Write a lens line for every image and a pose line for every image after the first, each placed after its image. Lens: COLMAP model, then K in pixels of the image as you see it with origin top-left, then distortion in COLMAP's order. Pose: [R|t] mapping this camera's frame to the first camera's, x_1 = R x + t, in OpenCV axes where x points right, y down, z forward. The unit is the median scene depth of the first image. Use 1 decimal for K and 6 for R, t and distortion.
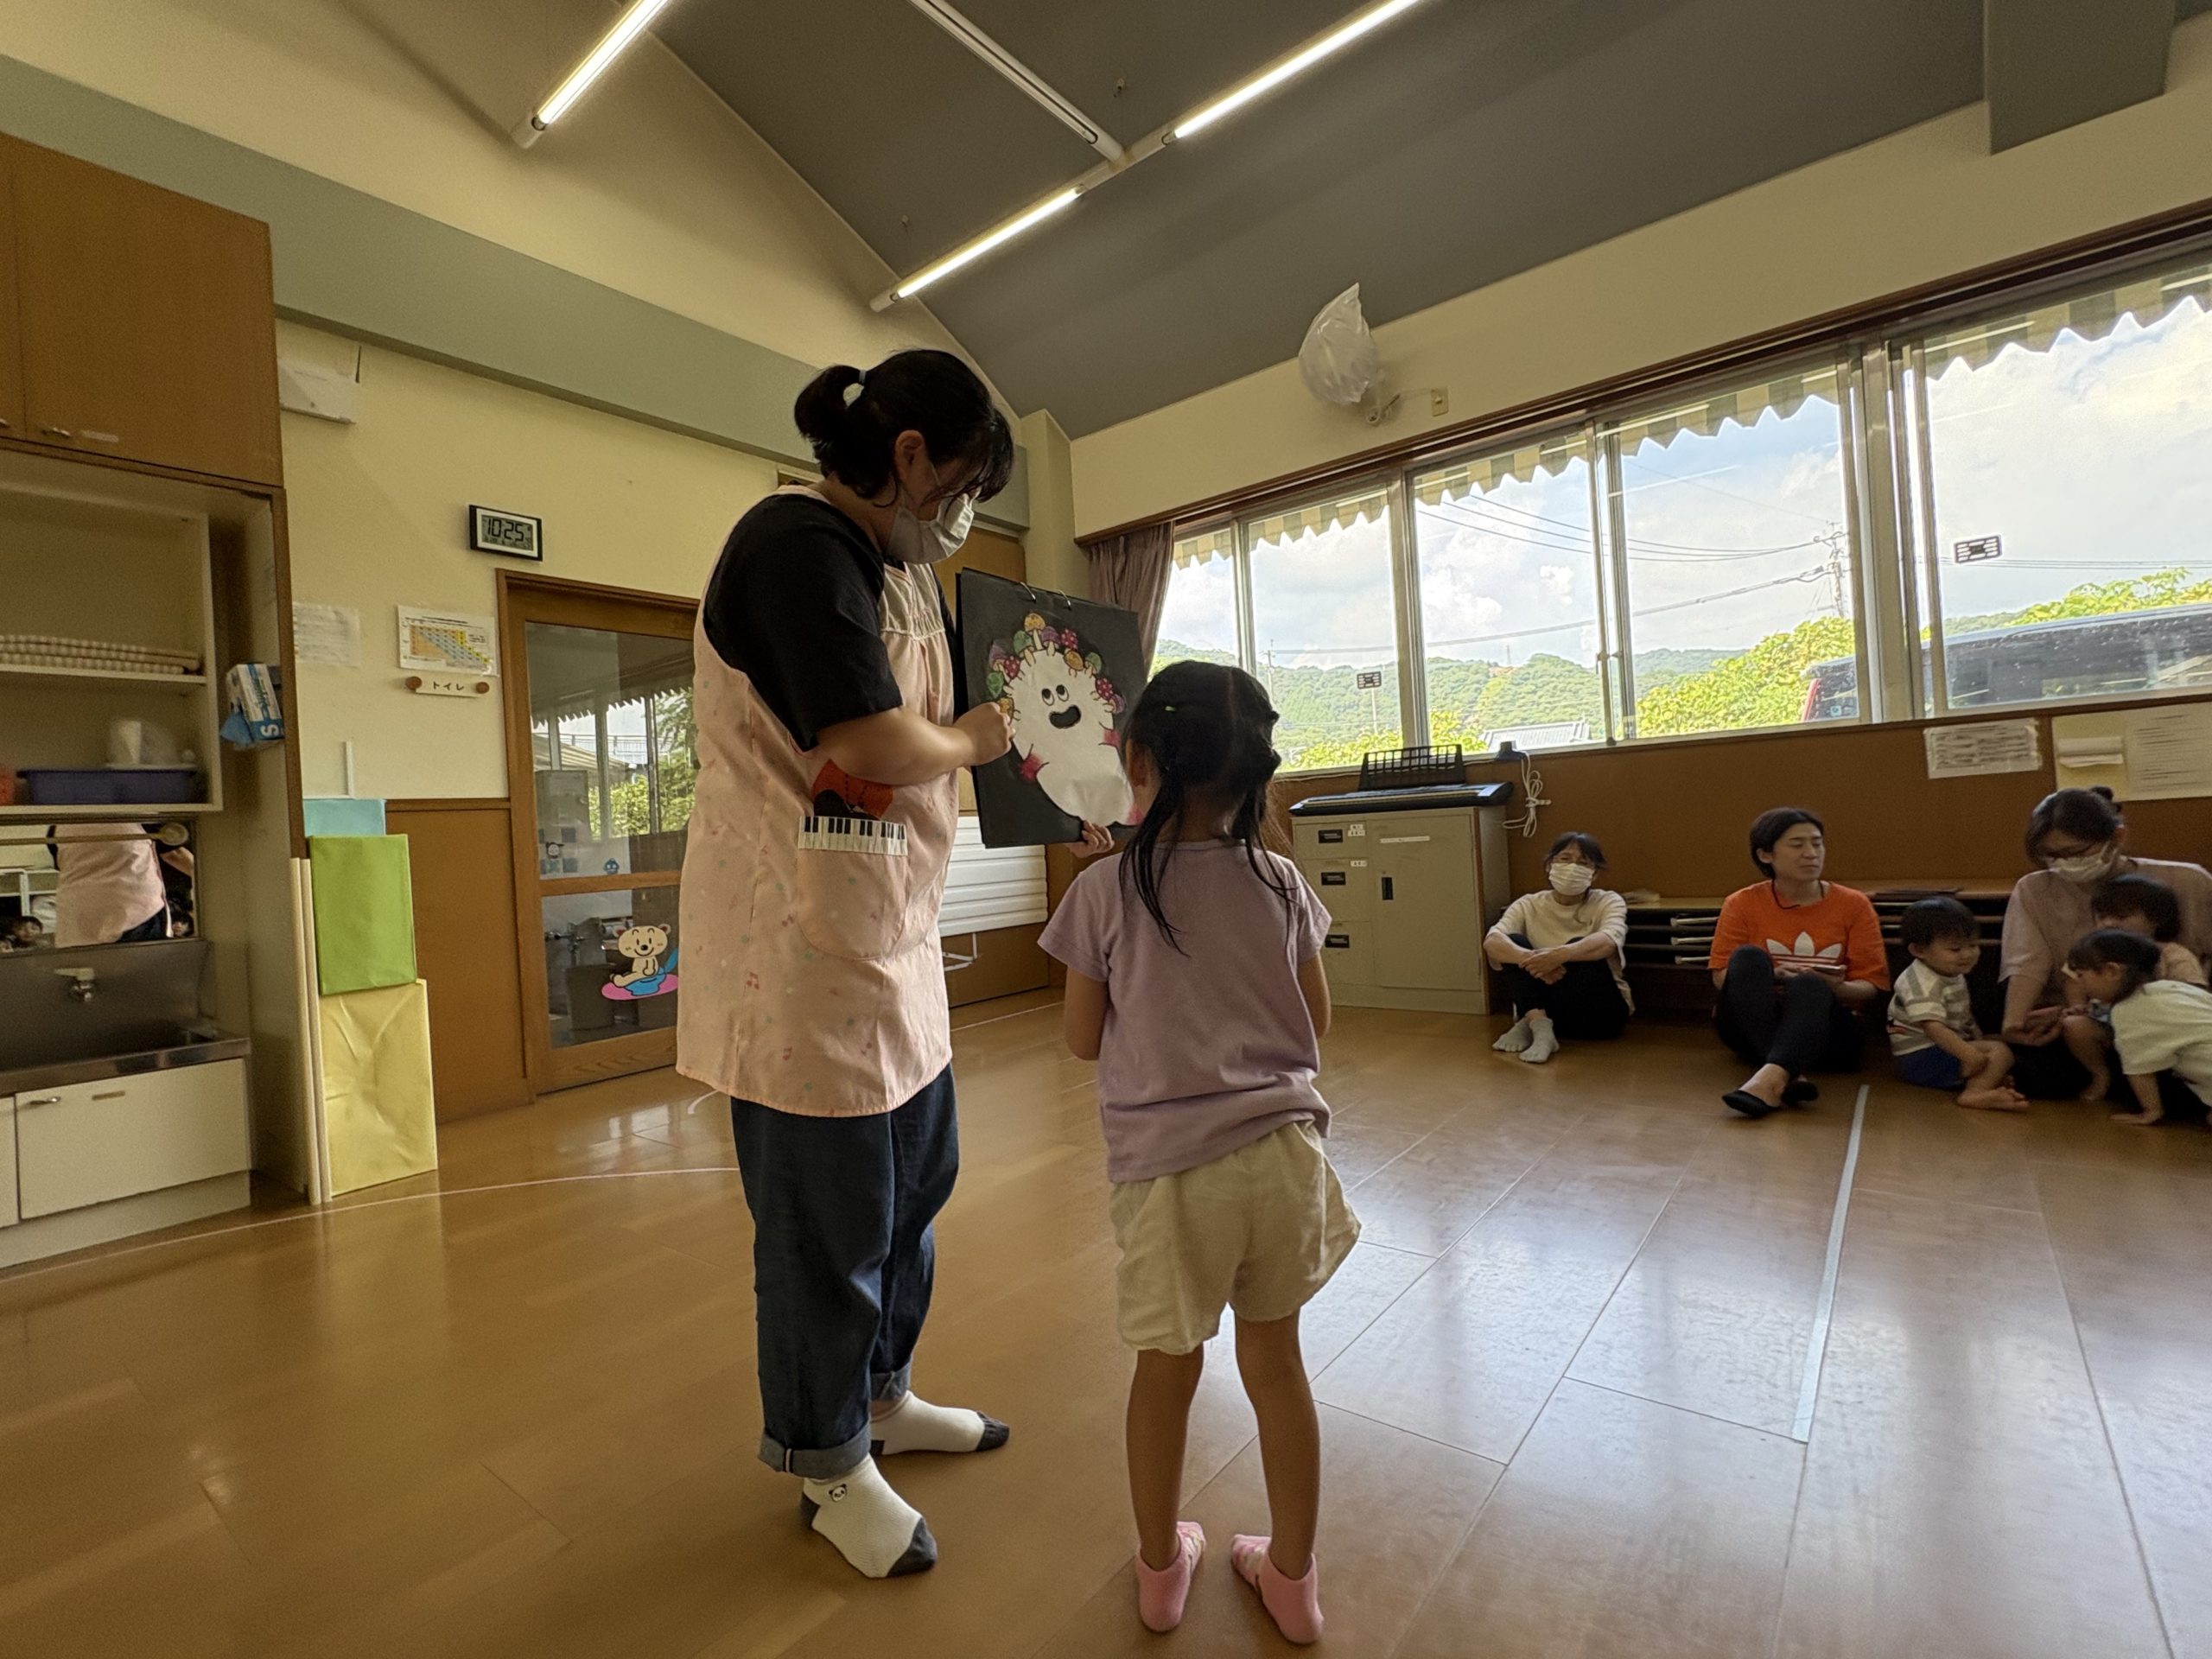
lens RADIAL K [[1029.7, 0, 1096.1], [0, 1029.7, 827.8], [0, 0, 1]] dist [0.001434, 0.002264]
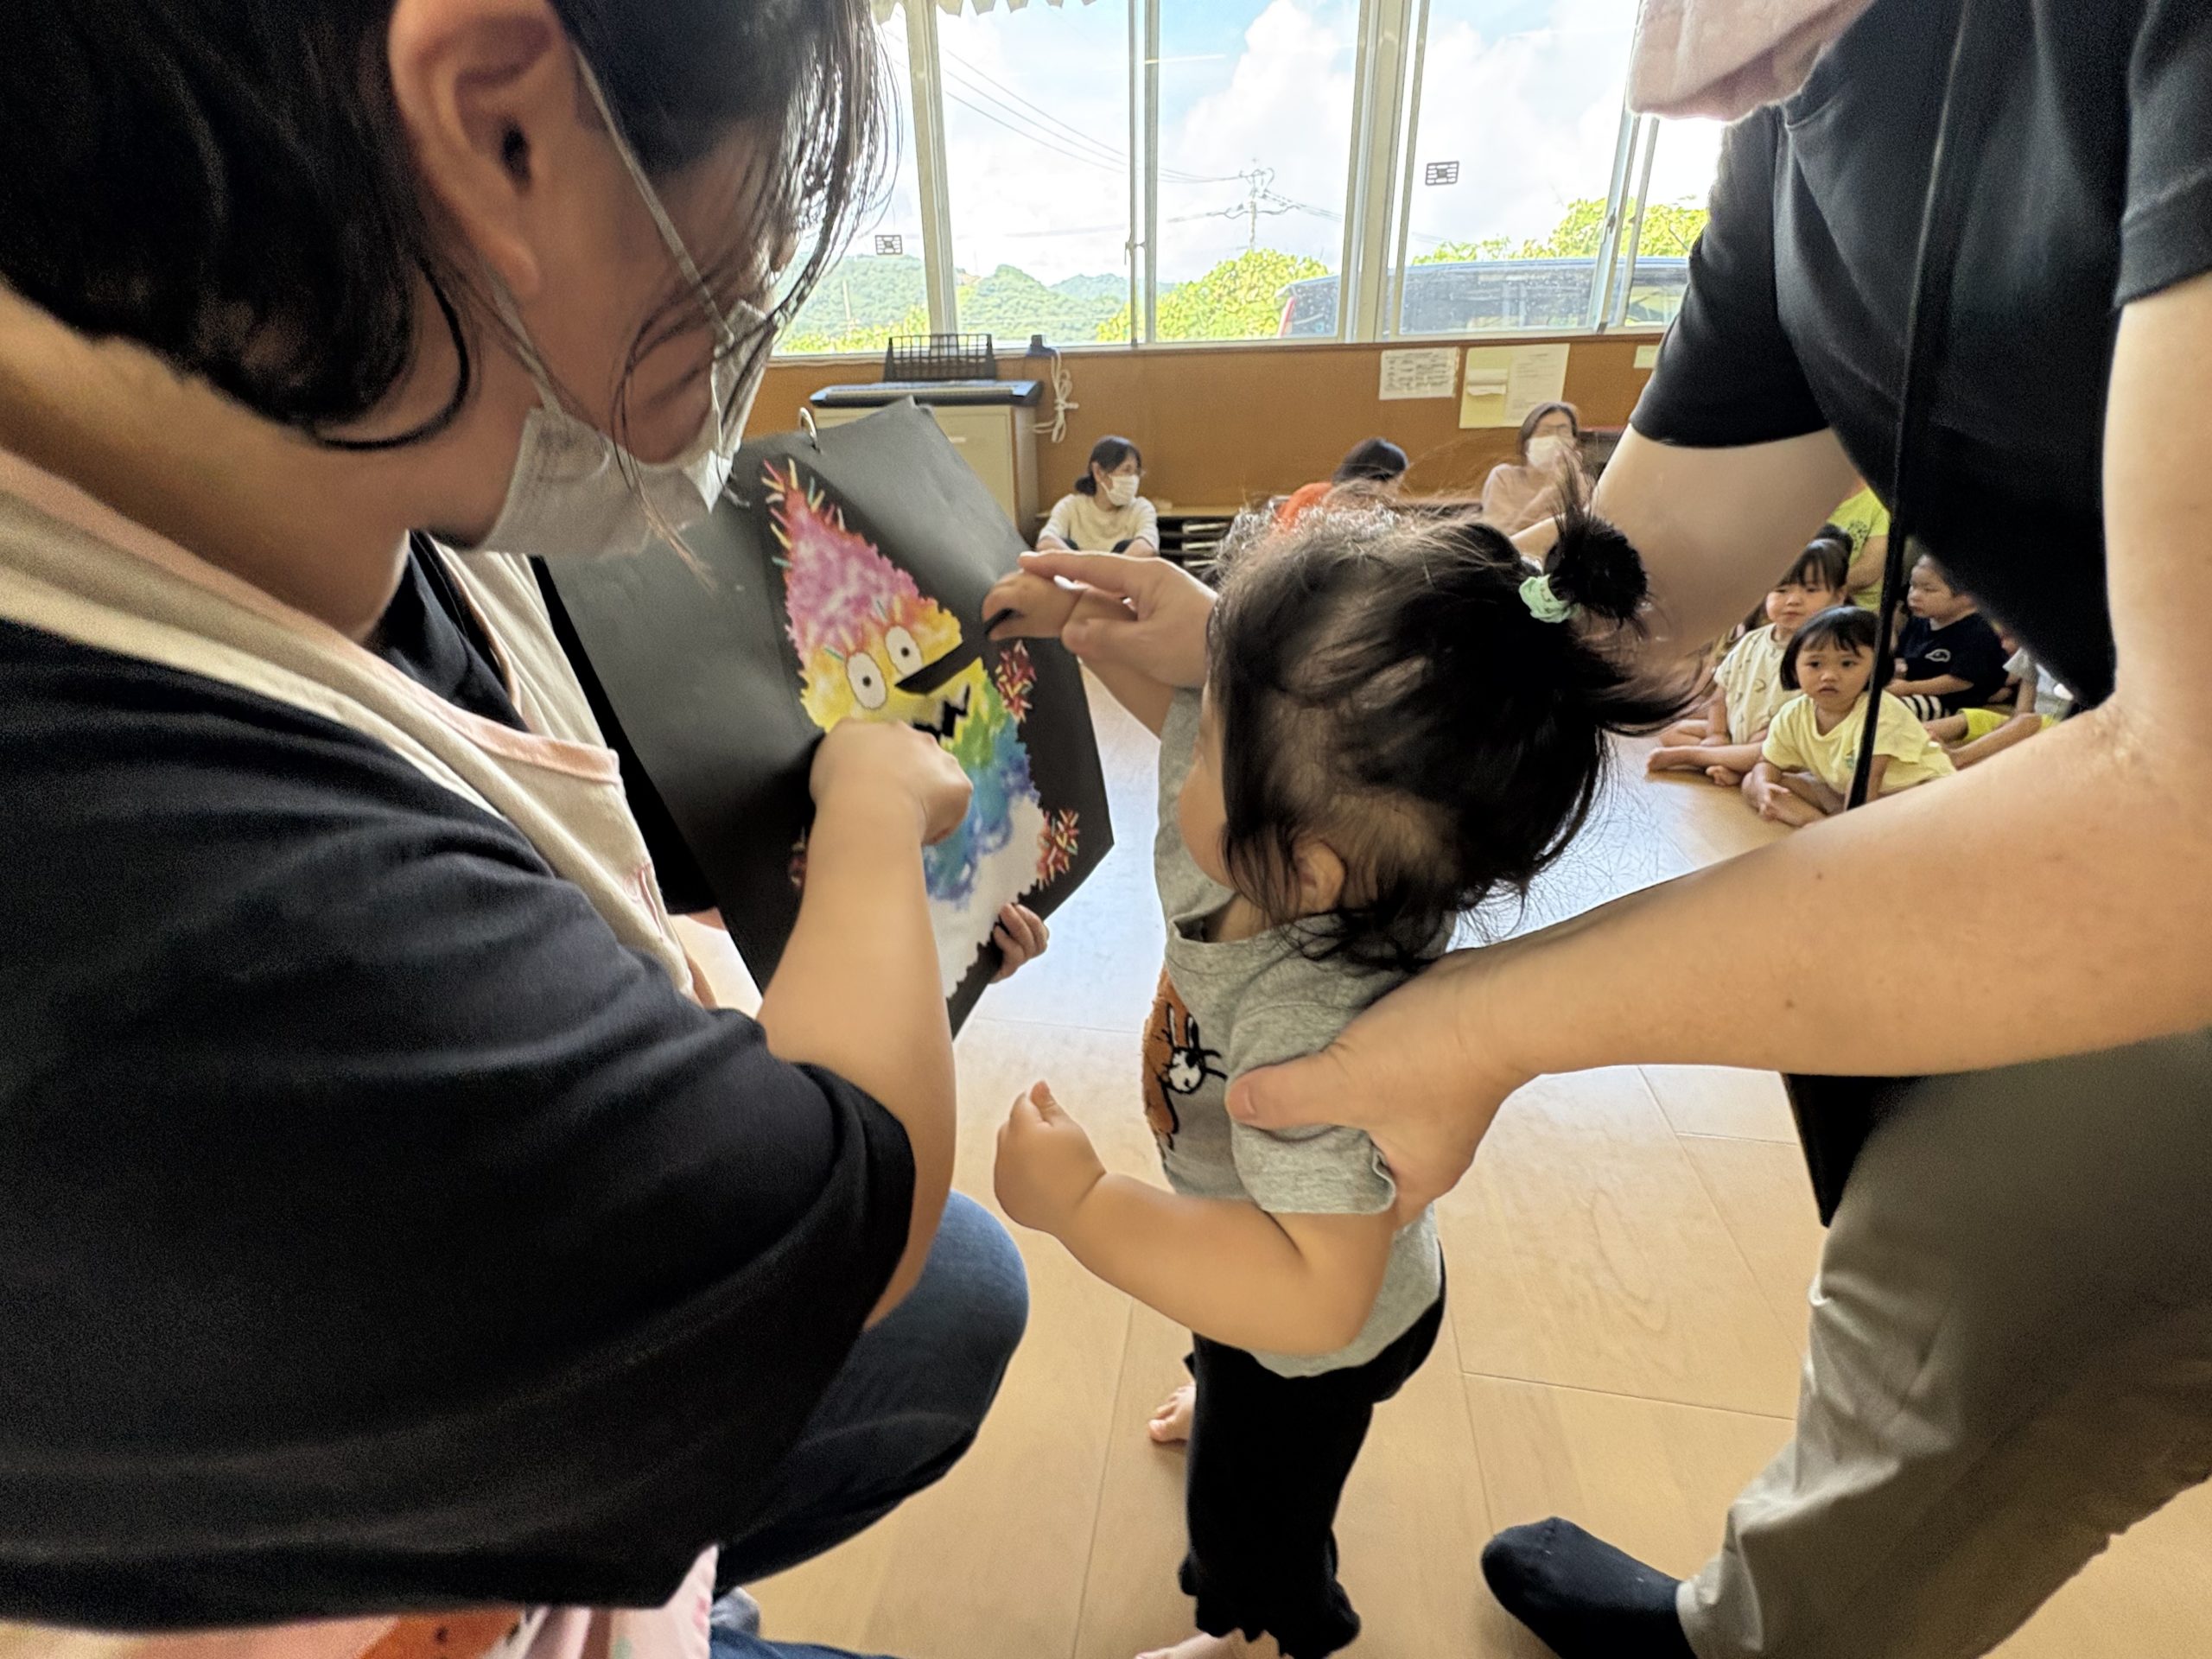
lens RADIAL K [[955.1, 0, 1100.2], [0, 955.1, 826.5], [0, 0, 1]] dist [0.002111, 0.001451]
pose [[0.876249, -0.143953, 0.459853, -0.028065], [-0.038312, 0.930498, 0.364287, 0.016405], [-0.480333, -0.336824, 0.809833, 0.094417]]
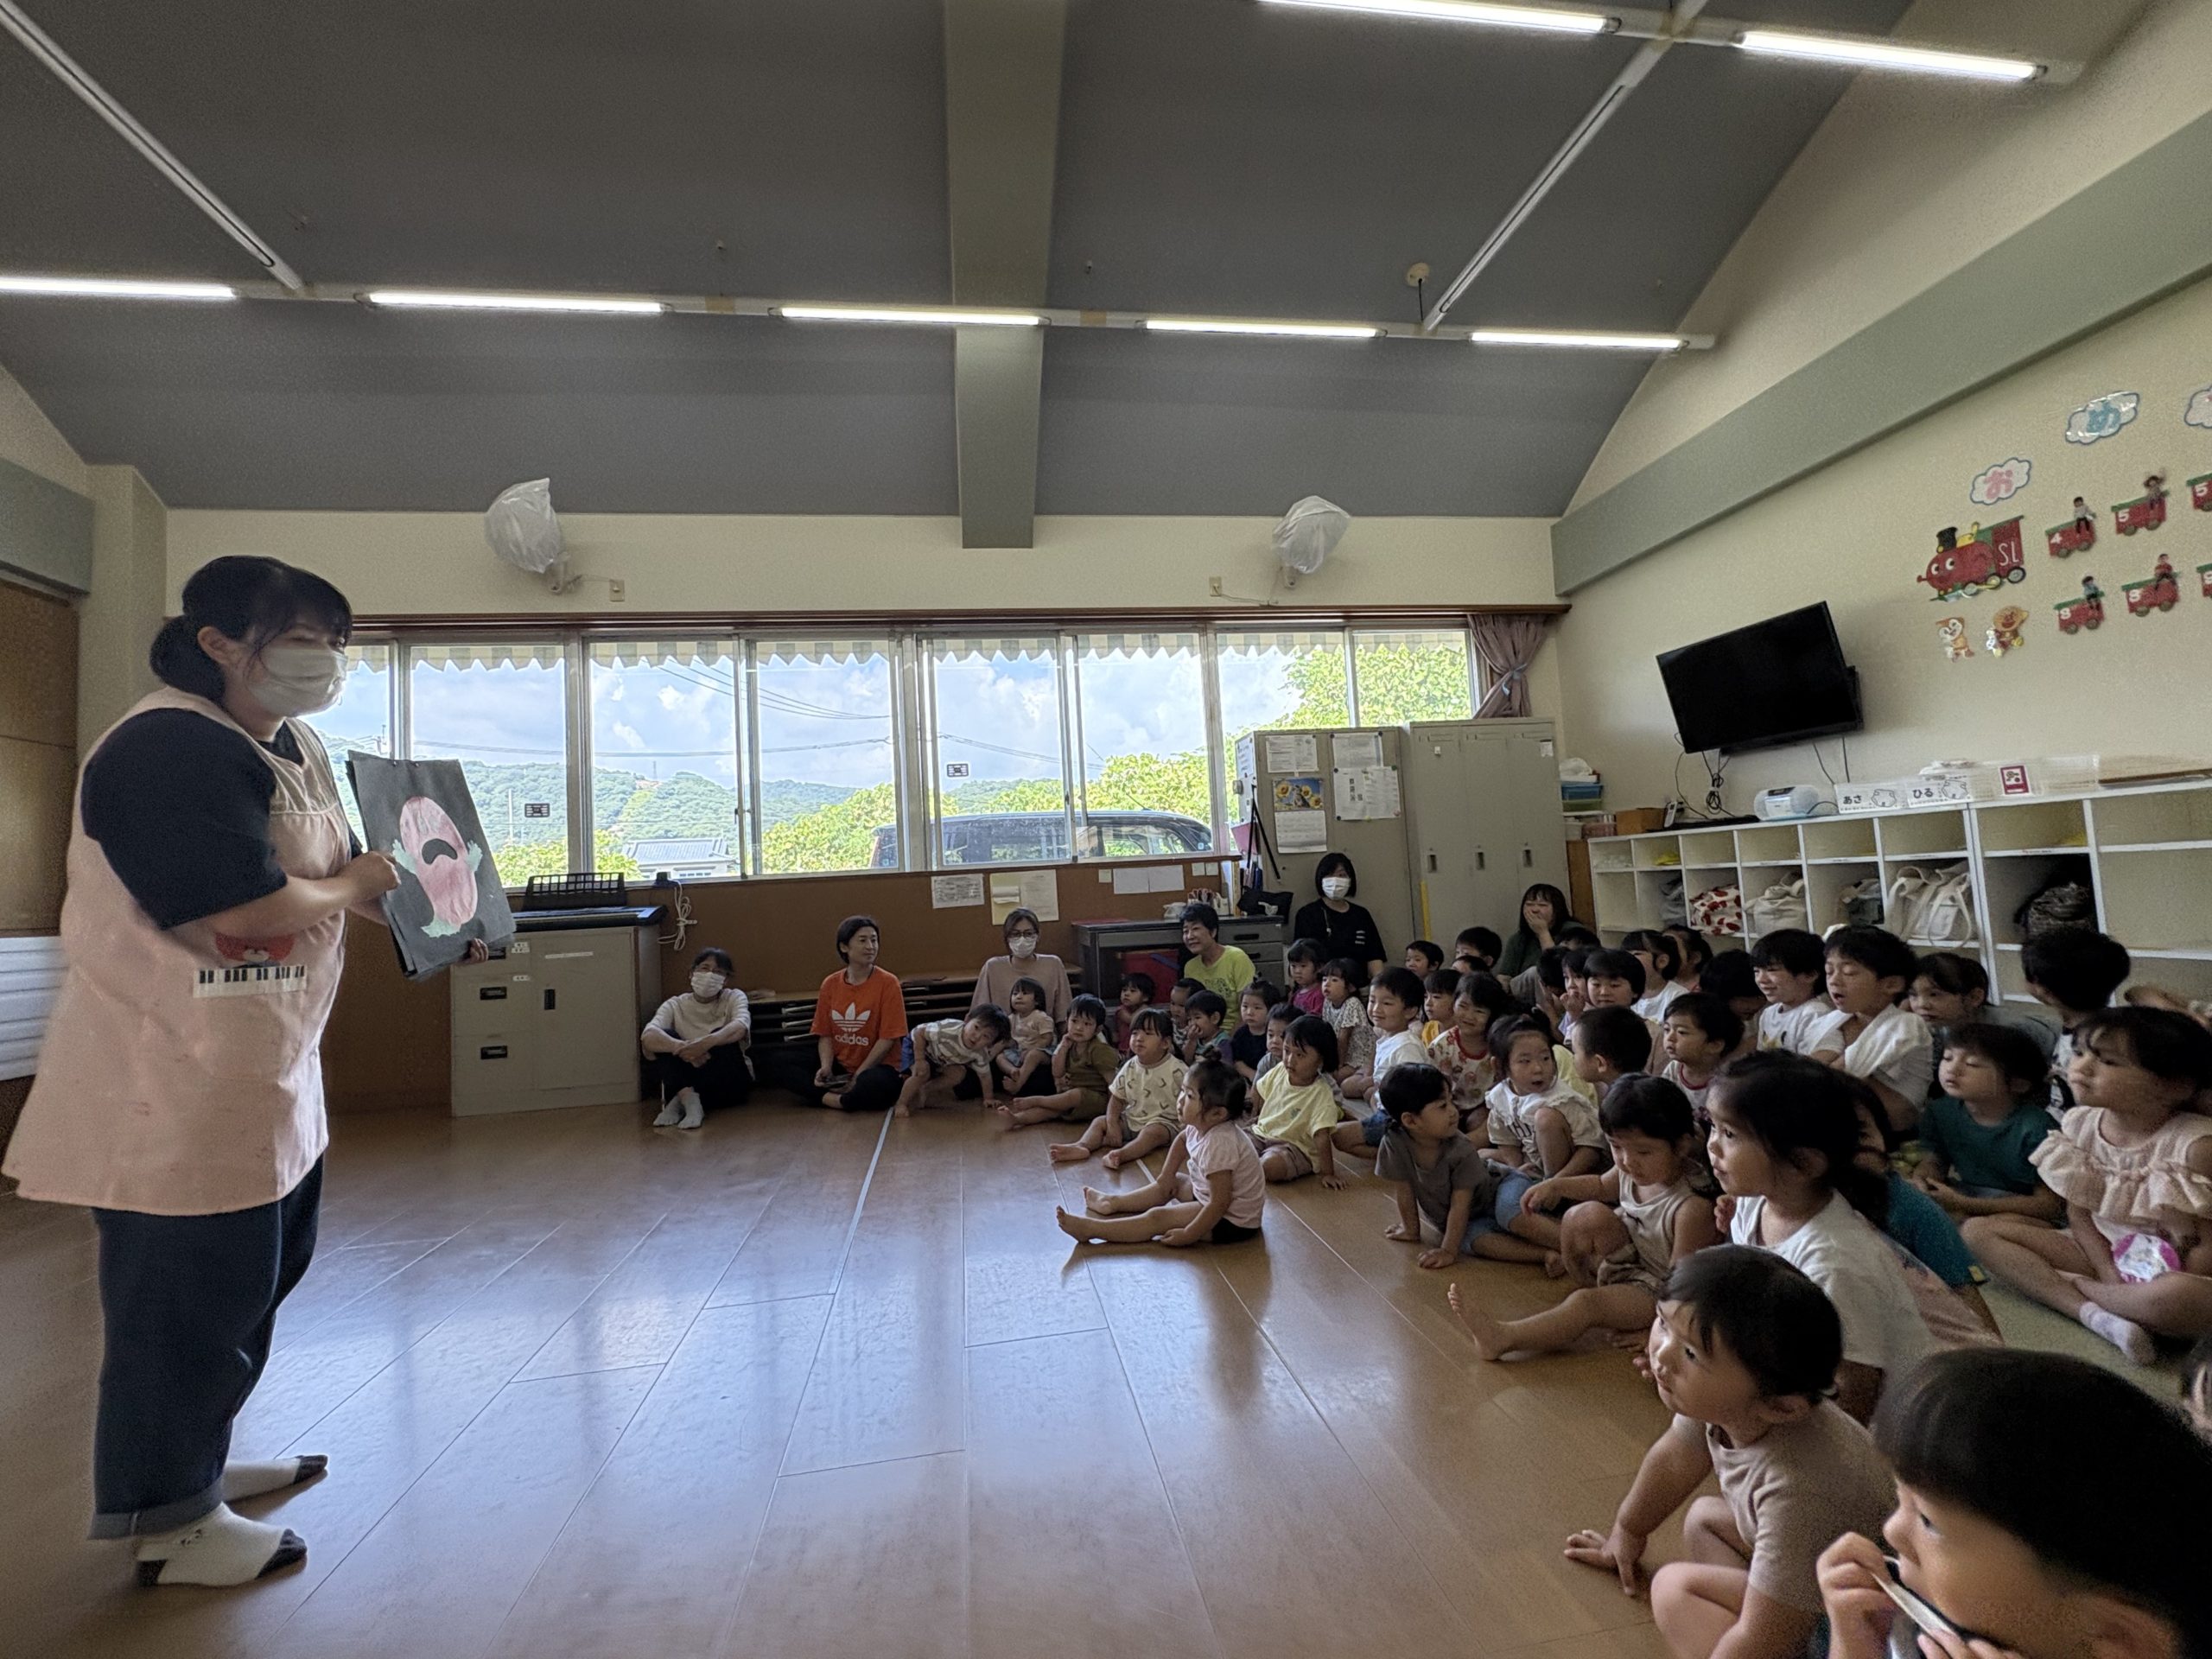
lens RADIAL K [[955.1, 0, 1107.4], [0, 955.1, 827.4], [0, 0, 1]] dist [0.002111, 0.001451]
pose [[0.676877, 0.069876, 0.732772, -0.083365], [0.011116, 0.994400, -0.105092, -0.011226], [-0.736012, 0.079280, 0.672310, -0.164450]]
